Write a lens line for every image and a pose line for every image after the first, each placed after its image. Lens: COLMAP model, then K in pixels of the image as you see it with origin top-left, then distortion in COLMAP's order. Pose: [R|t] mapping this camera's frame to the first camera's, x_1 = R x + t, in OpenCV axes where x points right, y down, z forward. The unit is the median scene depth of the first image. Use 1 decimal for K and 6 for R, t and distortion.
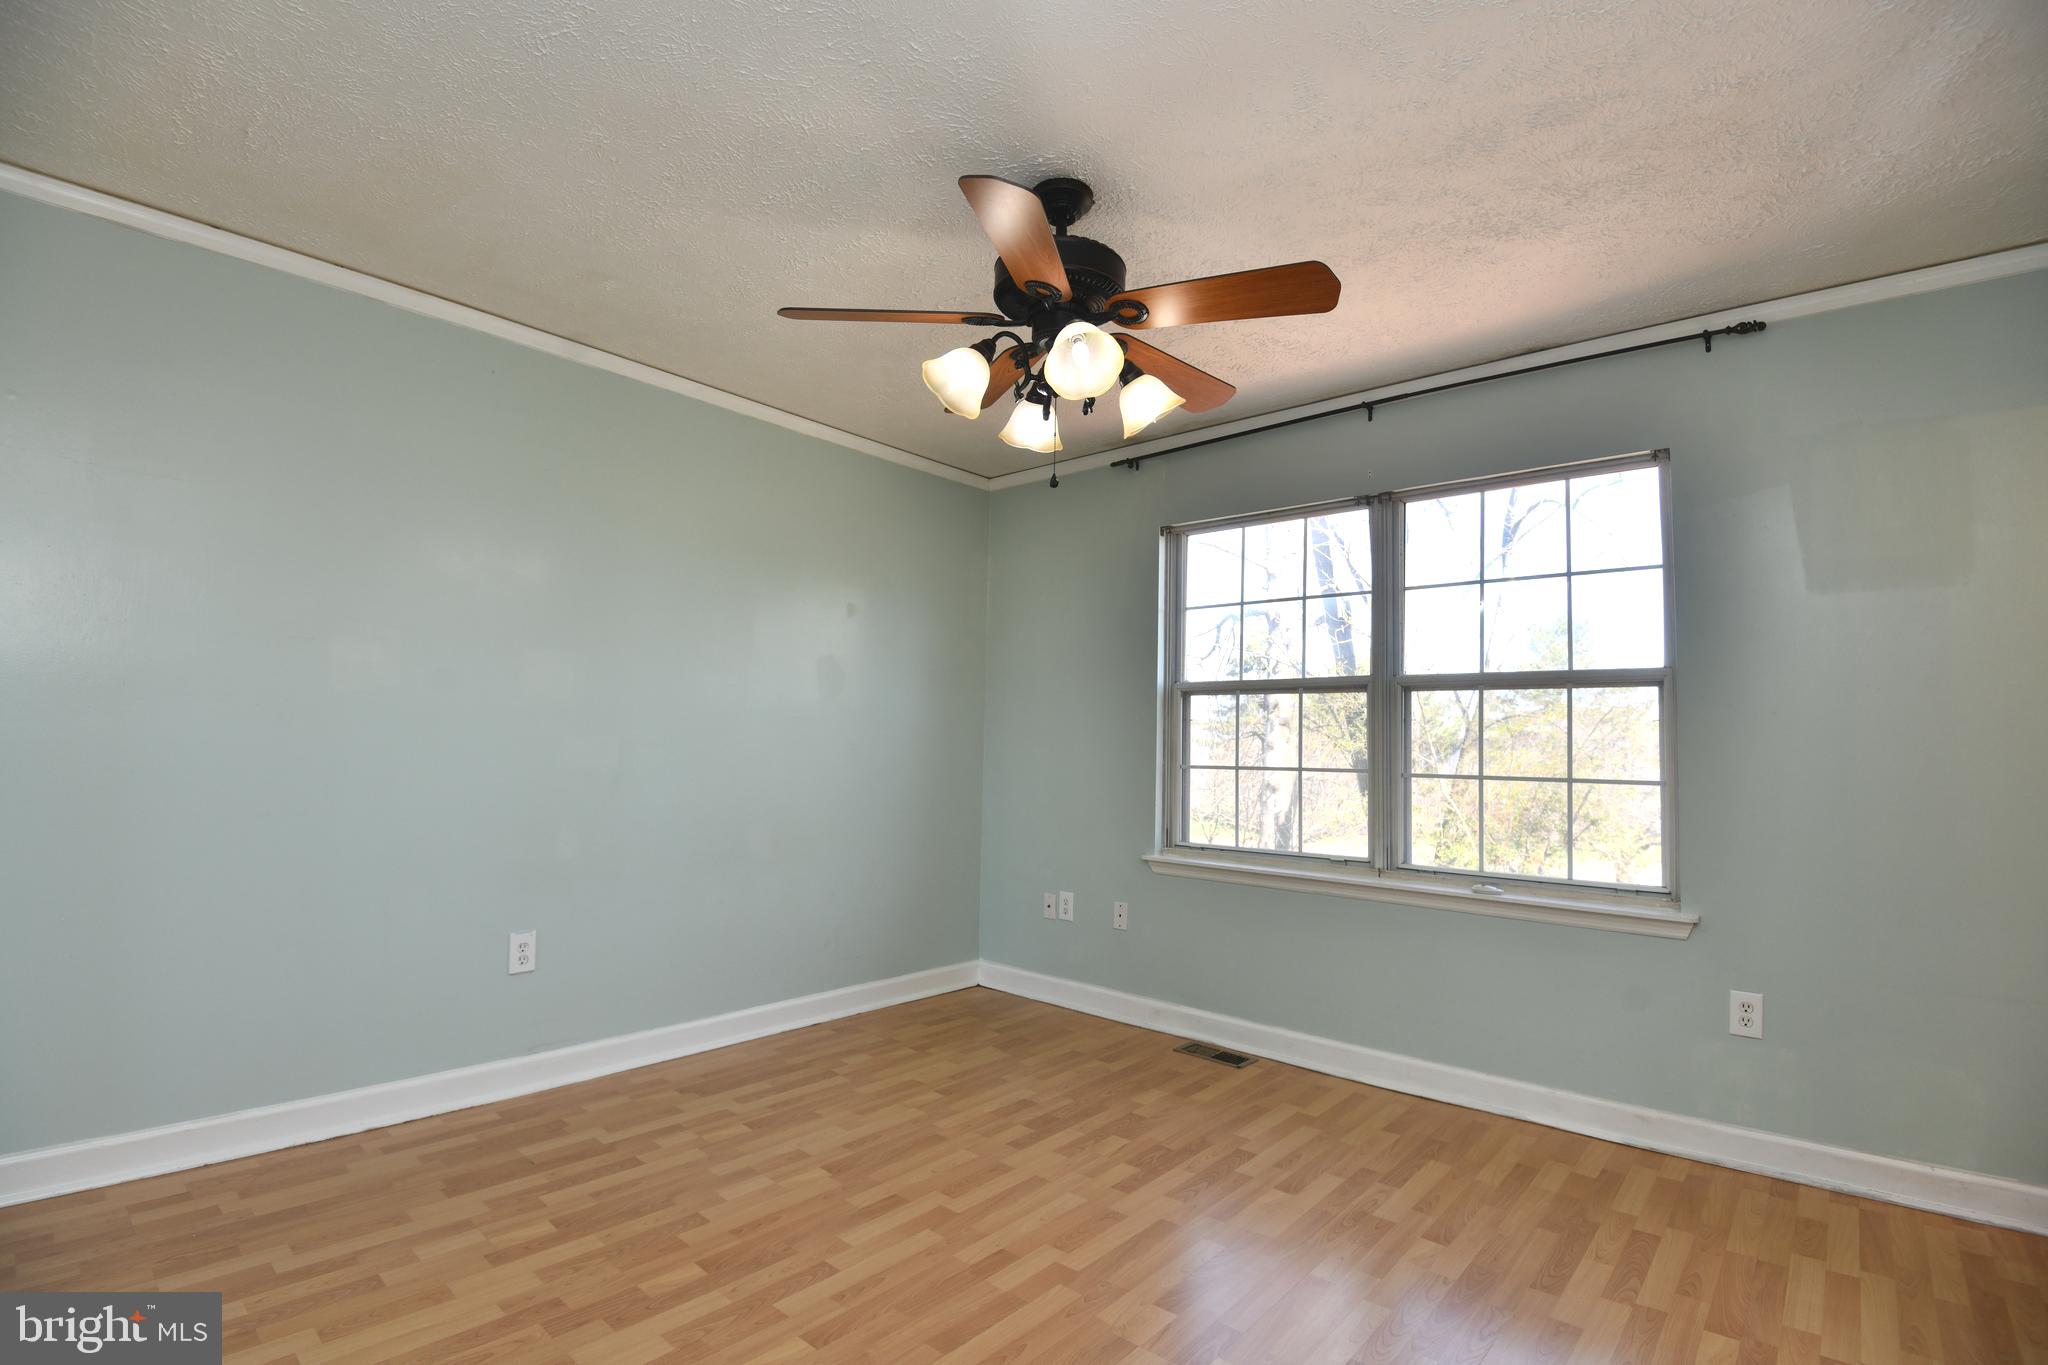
lens RADIAL K [[944.9, 0, 1024.0], [0, 944.9, 695.5], [0, 0, 1]] dist [-0.010602, -0.026228]
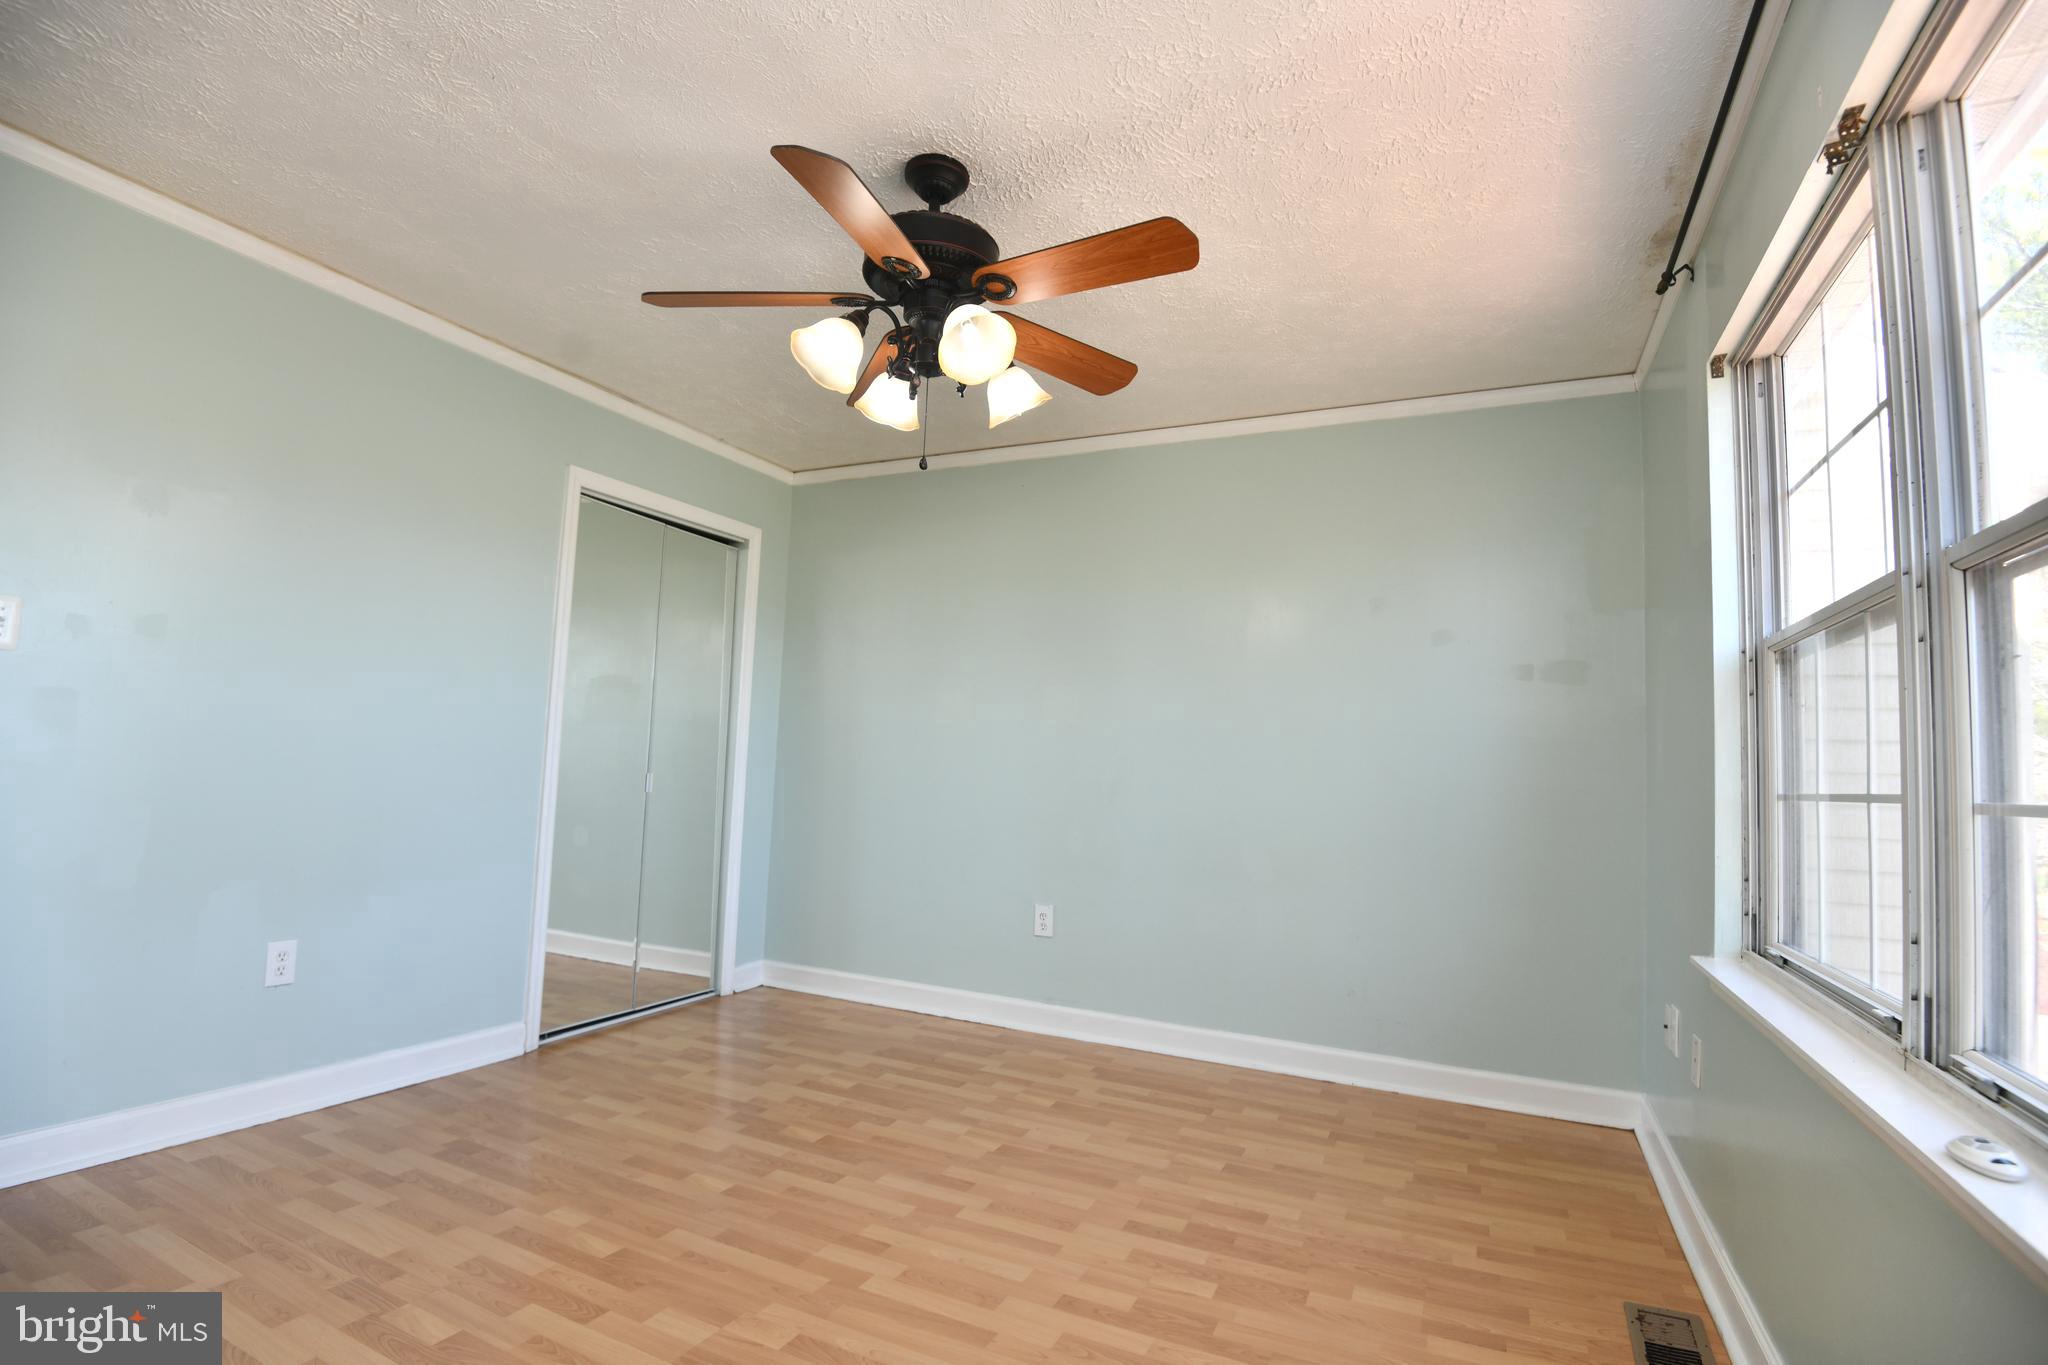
lens RADIAL K [[944.9, 0, 1024.0], [0, 944.9, 695.5], [0, 0, 1]] dist [-0.010602, -0.026228]
pose [[0.286209, -0.077550, -0.955024, 0.796636], [0.020492, 0.996987, -0.074817, 0.069845], [0.957948, 0.001843, 0.286936, 0.671382]]
